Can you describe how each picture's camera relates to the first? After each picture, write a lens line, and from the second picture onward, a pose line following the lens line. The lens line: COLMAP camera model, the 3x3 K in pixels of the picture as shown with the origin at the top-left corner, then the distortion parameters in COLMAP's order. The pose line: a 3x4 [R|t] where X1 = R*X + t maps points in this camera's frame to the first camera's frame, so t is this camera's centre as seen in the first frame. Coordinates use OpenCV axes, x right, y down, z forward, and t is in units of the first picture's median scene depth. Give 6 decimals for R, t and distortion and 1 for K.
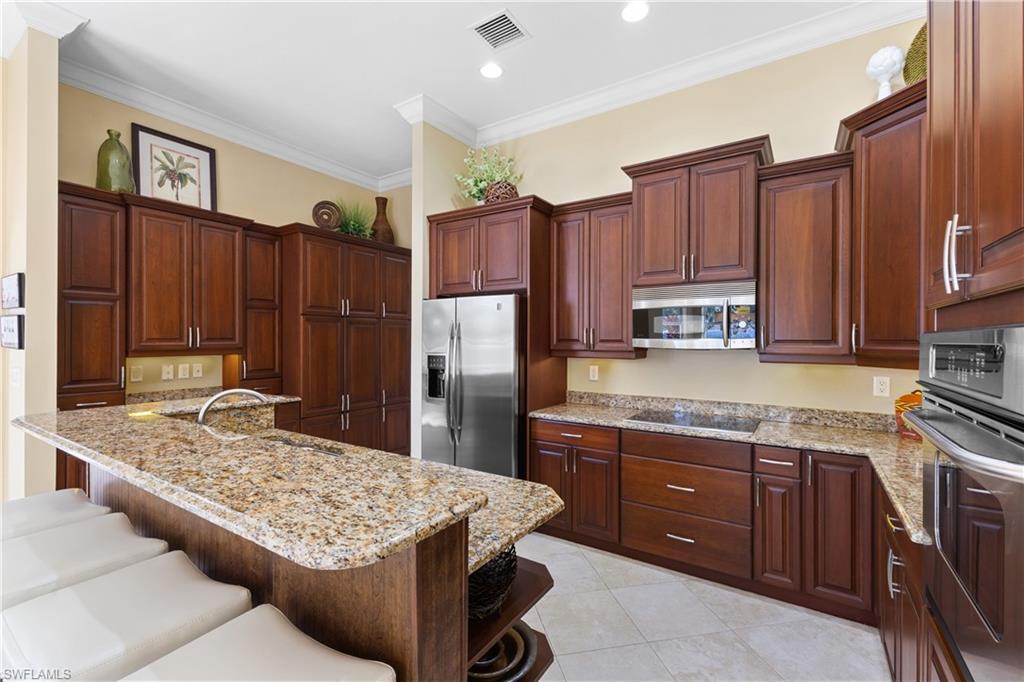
lens RADIAL K [[456.8, 0, 512.5], [0, 456.8, 340.8], [0, 0, 1]] dist [0.016460, 0.000224]
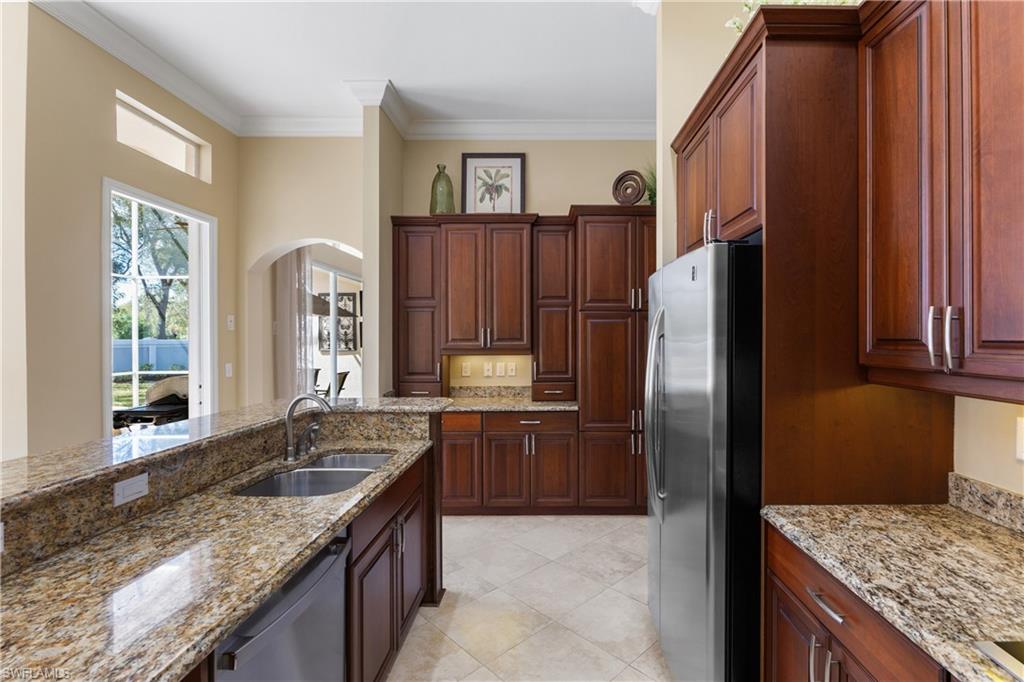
lens RADIAL K [[473.0, 0, 520.4], [0, 473.0, 338.8], [0, 0, 1]] dist [0.008925, -0.000245]
pose [[0.548744, -0.001184, -0.835990, 0.242684], [0.000923, 0.999999, -0.000810, -0.003907], [0.835990, -0.000327, 0.548745, 0.452901]]
